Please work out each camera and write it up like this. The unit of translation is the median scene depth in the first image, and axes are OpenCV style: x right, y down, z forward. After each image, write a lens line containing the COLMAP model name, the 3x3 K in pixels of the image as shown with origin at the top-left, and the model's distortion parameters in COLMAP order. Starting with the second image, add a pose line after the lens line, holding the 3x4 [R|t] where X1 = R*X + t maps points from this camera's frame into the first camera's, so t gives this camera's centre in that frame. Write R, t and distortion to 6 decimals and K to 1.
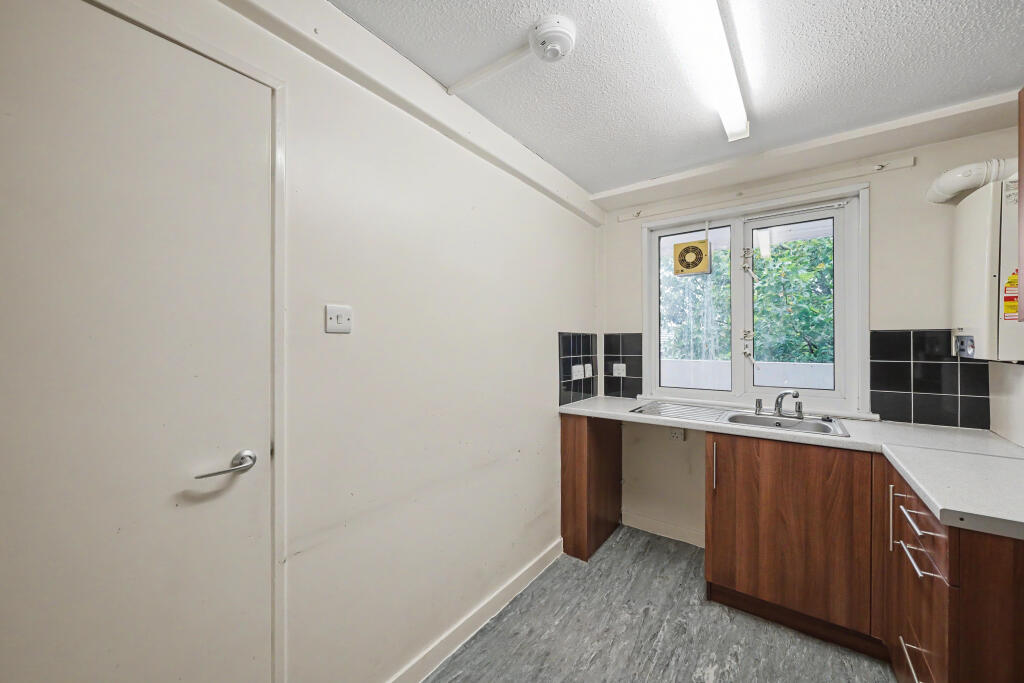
lens RADIAL K [[382.9, 0, 507.6], [0, 382.9, 343.4], [0, 0, 1]] dist [-0.001799, -0.000117]
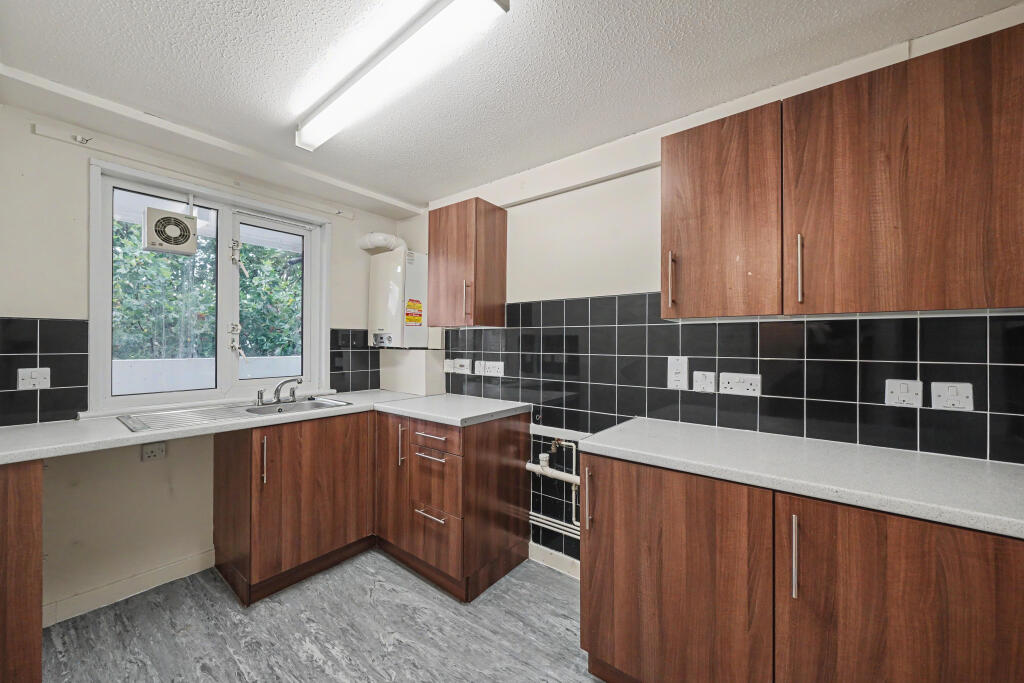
lens RADIAL K [[382.9, 0, 506.3], [0, 382.9, 341.9], [0, 0, 1]] dist [-0.001799, -0.000117]
pose [[0.035225, 0.002300, 0.999377, -0.382709], [-0.003527, 0.999991, -0.002177, 0.014182], [-0.999373, -0.003448, 0.035233, 0.314087]]
